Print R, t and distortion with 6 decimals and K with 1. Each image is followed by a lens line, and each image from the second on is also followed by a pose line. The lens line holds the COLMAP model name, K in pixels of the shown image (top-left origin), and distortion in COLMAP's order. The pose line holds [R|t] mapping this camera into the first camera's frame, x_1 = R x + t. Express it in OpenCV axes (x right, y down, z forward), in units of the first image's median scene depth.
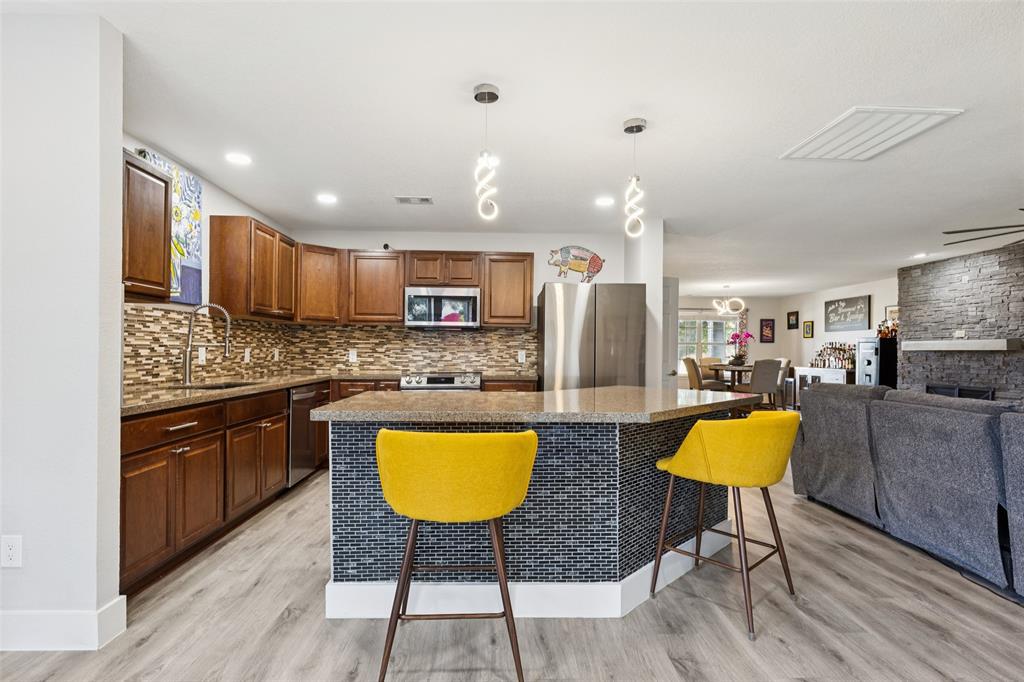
lens RADIAL K [[523.8, 0, 508.2], [0, 523.8, 345.5], [0, 0, 1]] dist [-0.007710, 0.000549]
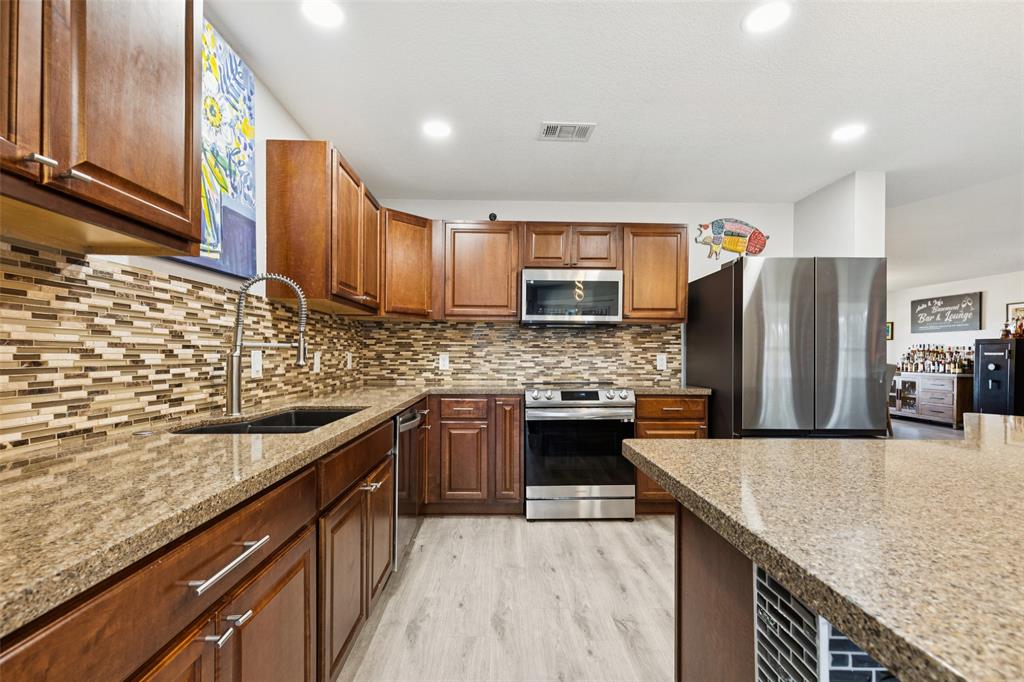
lens RADIAL K [[460.8, 0, 505.6], [0, 460.8, 354.4], [0, 0, 1]] dist [-0.000177, -0.002799]
pose [[0.999978, -0.003150, -0.005905, -0.217421], [0.003202, 0.999956, 0.008798, 0.003708], [0.005878, -0.008816, 0.999944, 0.344464]]
